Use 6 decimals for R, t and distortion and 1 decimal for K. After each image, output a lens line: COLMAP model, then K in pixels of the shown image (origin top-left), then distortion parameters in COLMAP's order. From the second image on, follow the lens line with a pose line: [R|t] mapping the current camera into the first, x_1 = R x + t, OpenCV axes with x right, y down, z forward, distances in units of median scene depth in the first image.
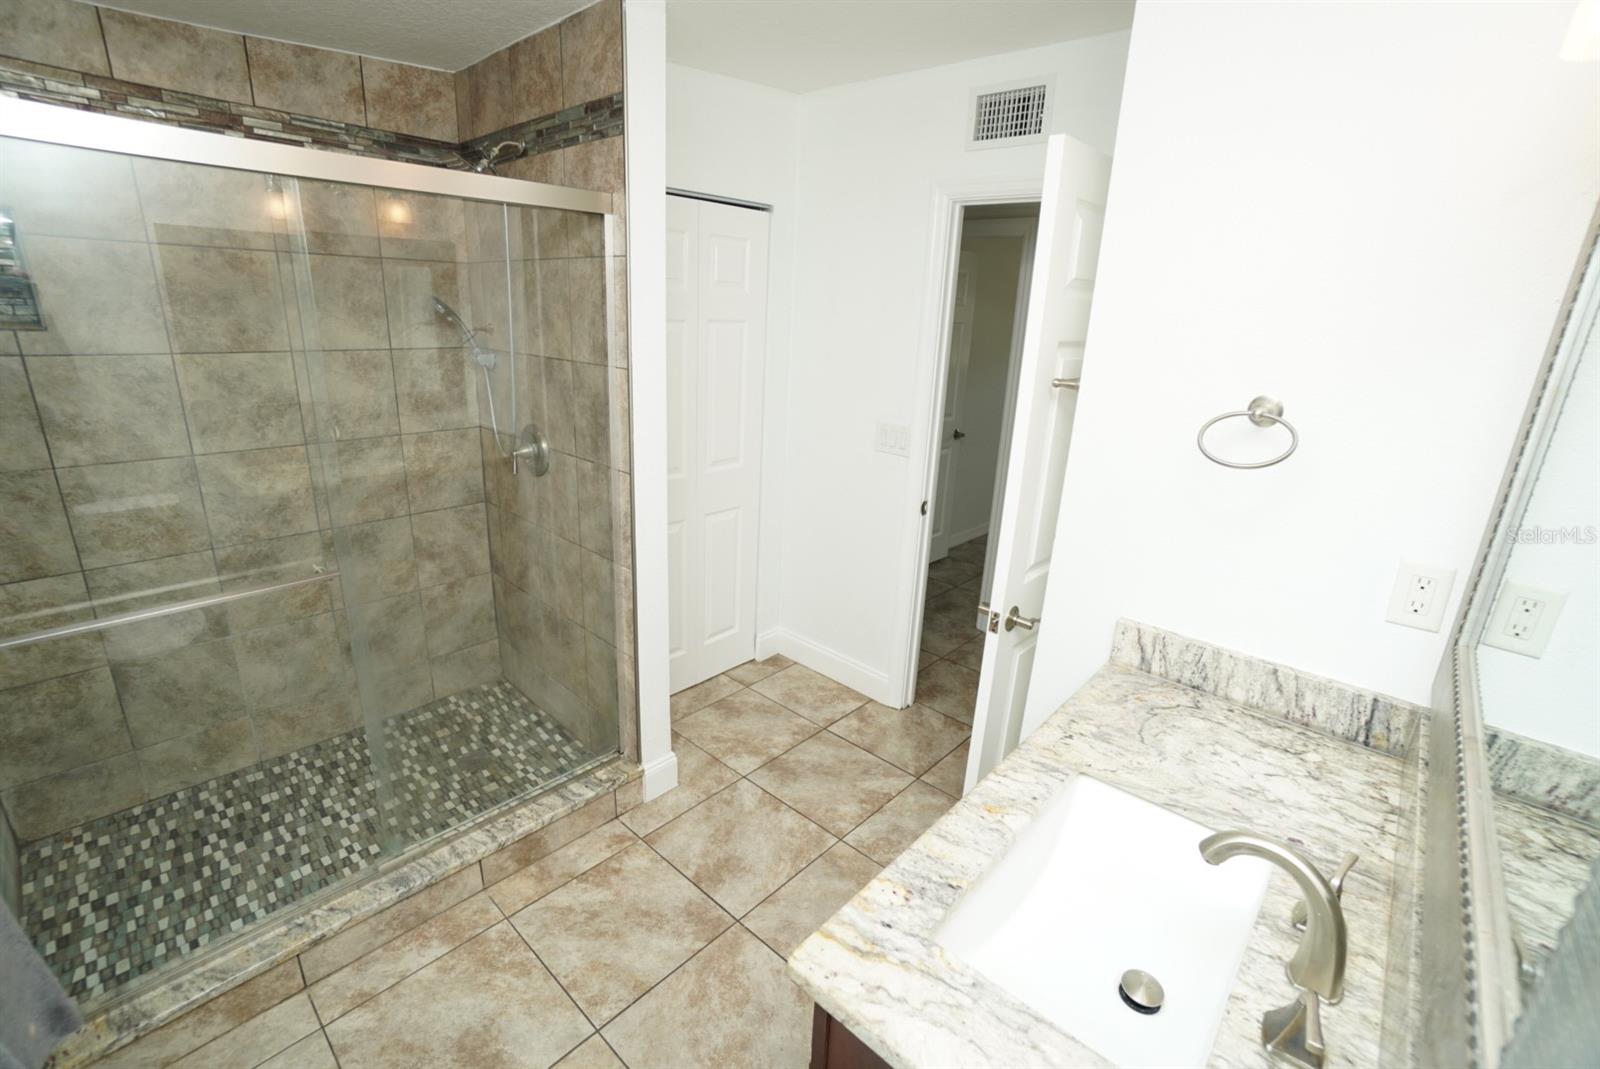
lens RADIAL K [[707.6, 0, 791.4], [0, 707.6, 532.5], [0, 0, 1]] dist [-0.070129, 0.025371]
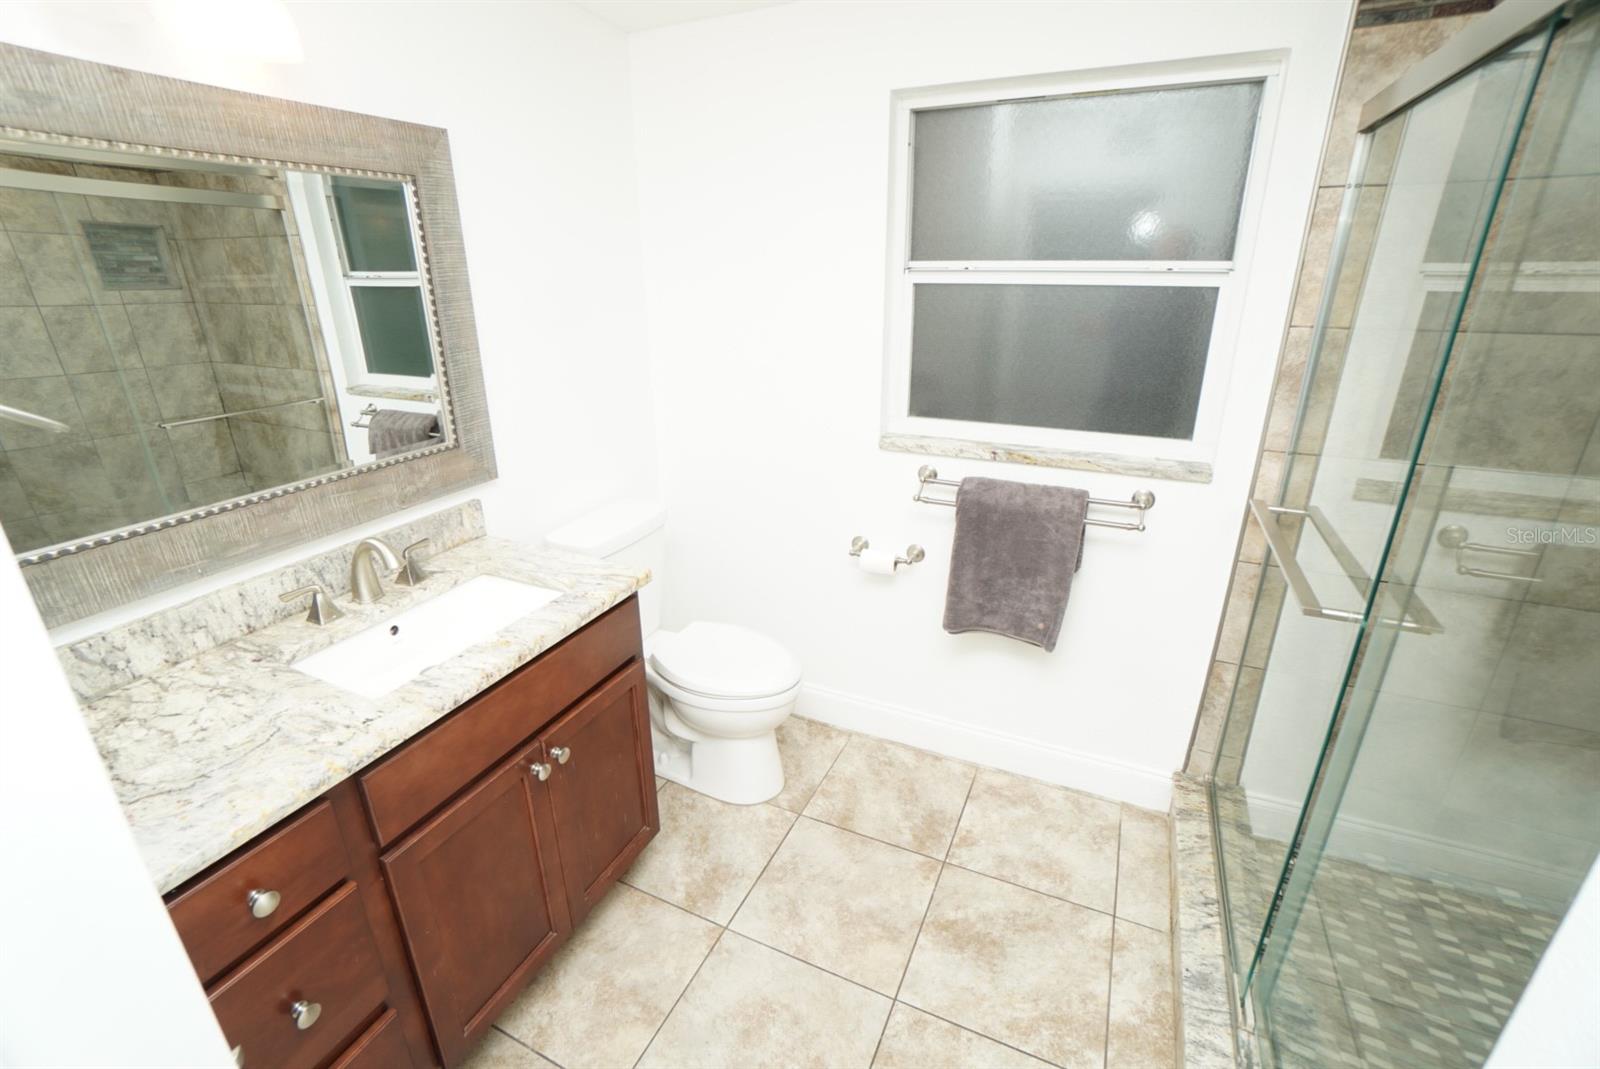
lens RADIAL K [[707.6, 0, 791.4], [0, 707.6, 532.5], [0, 0, 1]] dist [-0.070129, 0.025371]
pose [[-0.952330, 0.069806, -0.296975, 0.128395], [-0.125344, 0.797972, 0.589517, -0.453768], [0.278130, 0.598639, -0.751183, 1.594214]]
